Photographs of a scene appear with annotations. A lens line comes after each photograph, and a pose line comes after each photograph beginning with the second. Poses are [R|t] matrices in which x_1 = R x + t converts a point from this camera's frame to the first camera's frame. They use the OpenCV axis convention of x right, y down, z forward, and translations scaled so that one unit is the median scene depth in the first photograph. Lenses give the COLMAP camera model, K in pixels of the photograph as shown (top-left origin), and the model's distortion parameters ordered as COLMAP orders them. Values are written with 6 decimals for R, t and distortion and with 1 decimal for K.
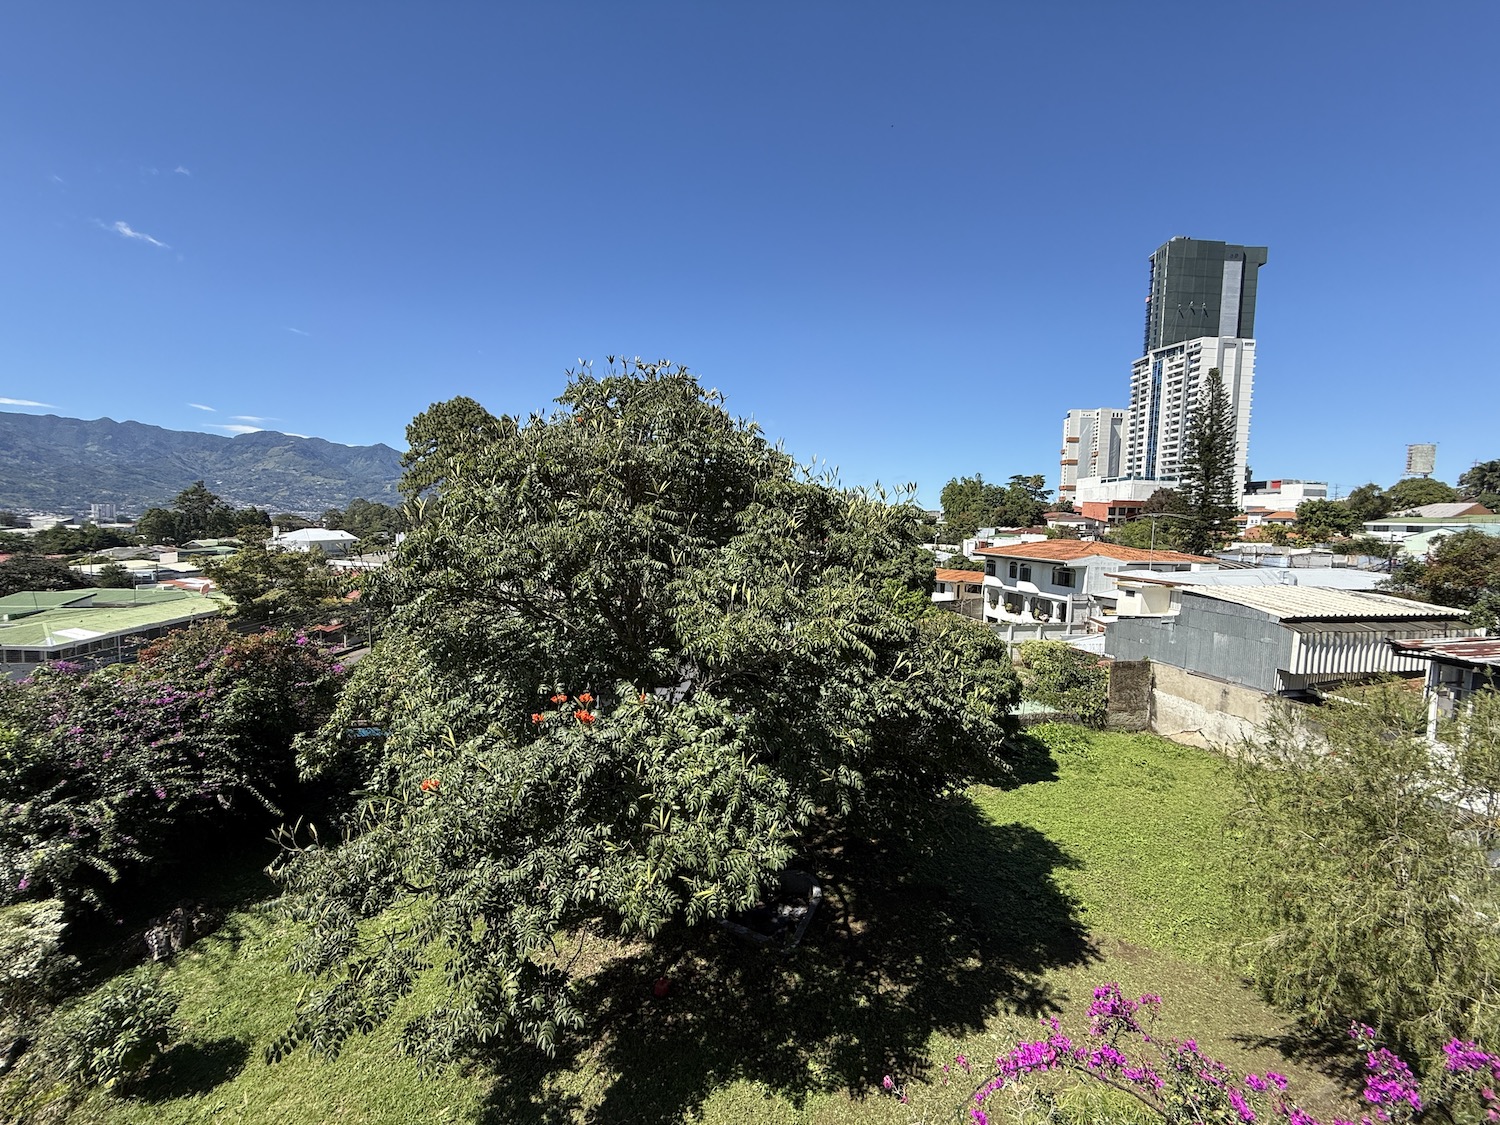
lens RADIAL K [[600.0, 0, 750.0], [0, 600.0, 562.5], [0, 0, 1]] dist [0.001320, -0.000210]
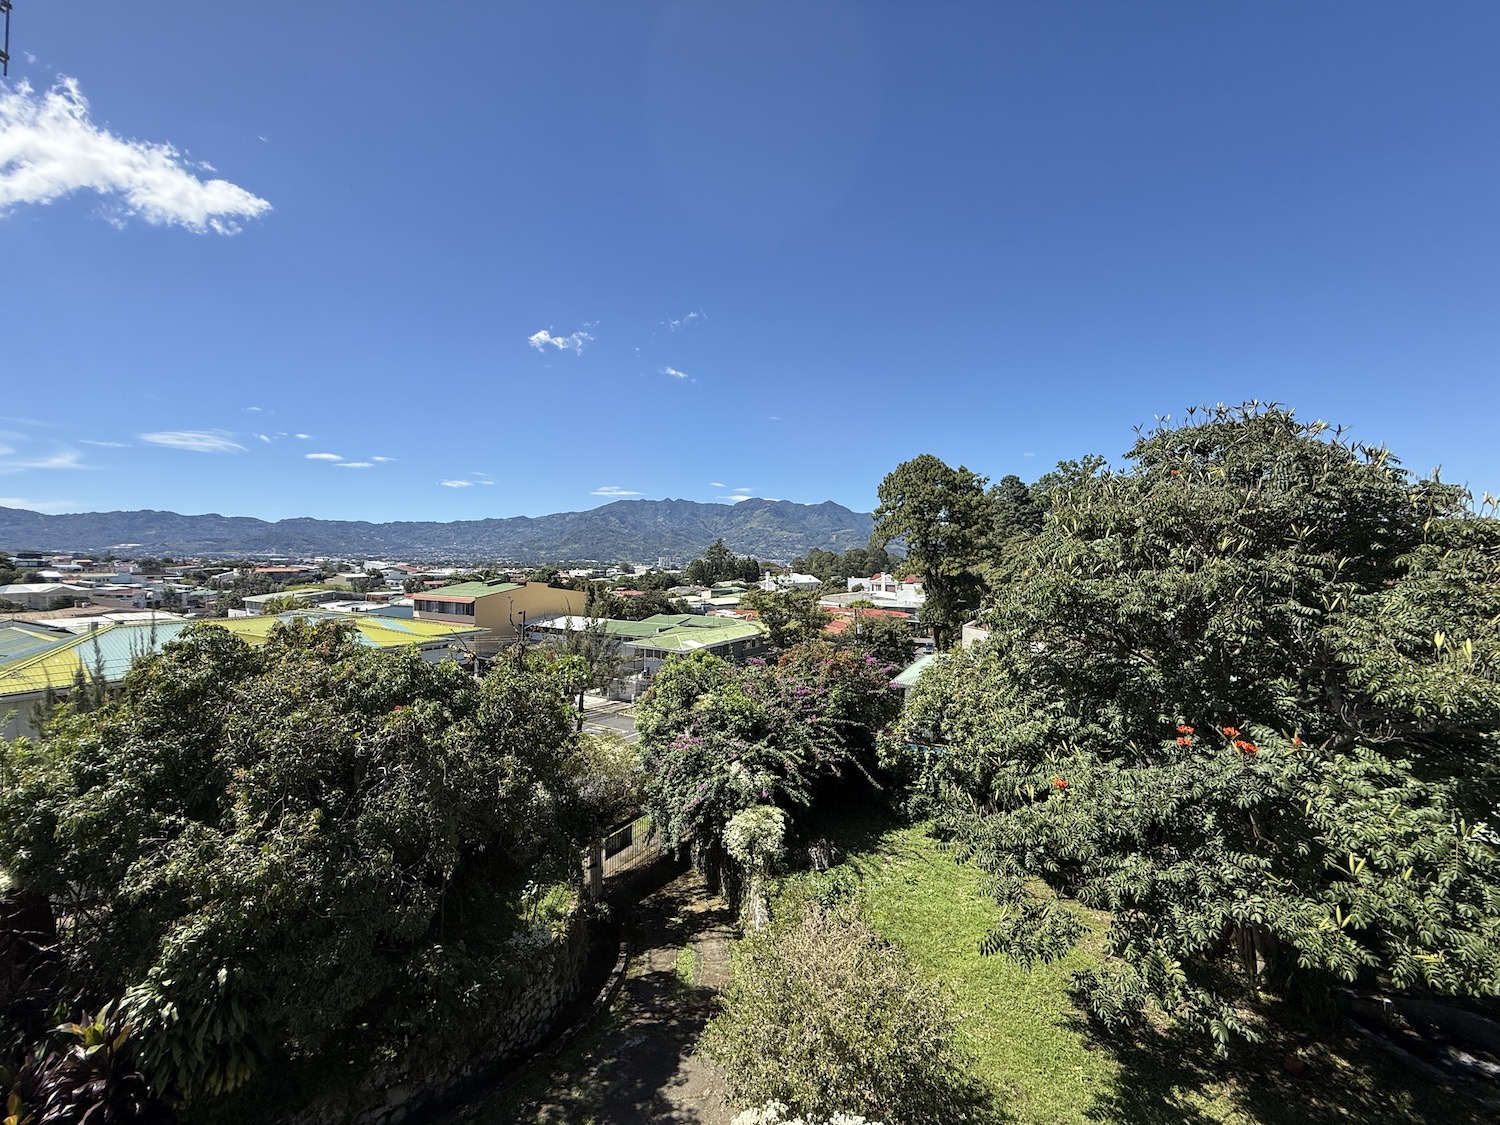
lens RADIAL K [[600.0, 0, 750.0], [0, 600.0, 562.5], [0, 0, 1]] dist [0.001320, -0.000210]
pose [[0.774071, -0.014448, -0.632934, -0.223371], [-0.032141, 0.997554, -0.062078, 0.015673], [0.632282, 0.068396, 0.771713, -0.347383]]
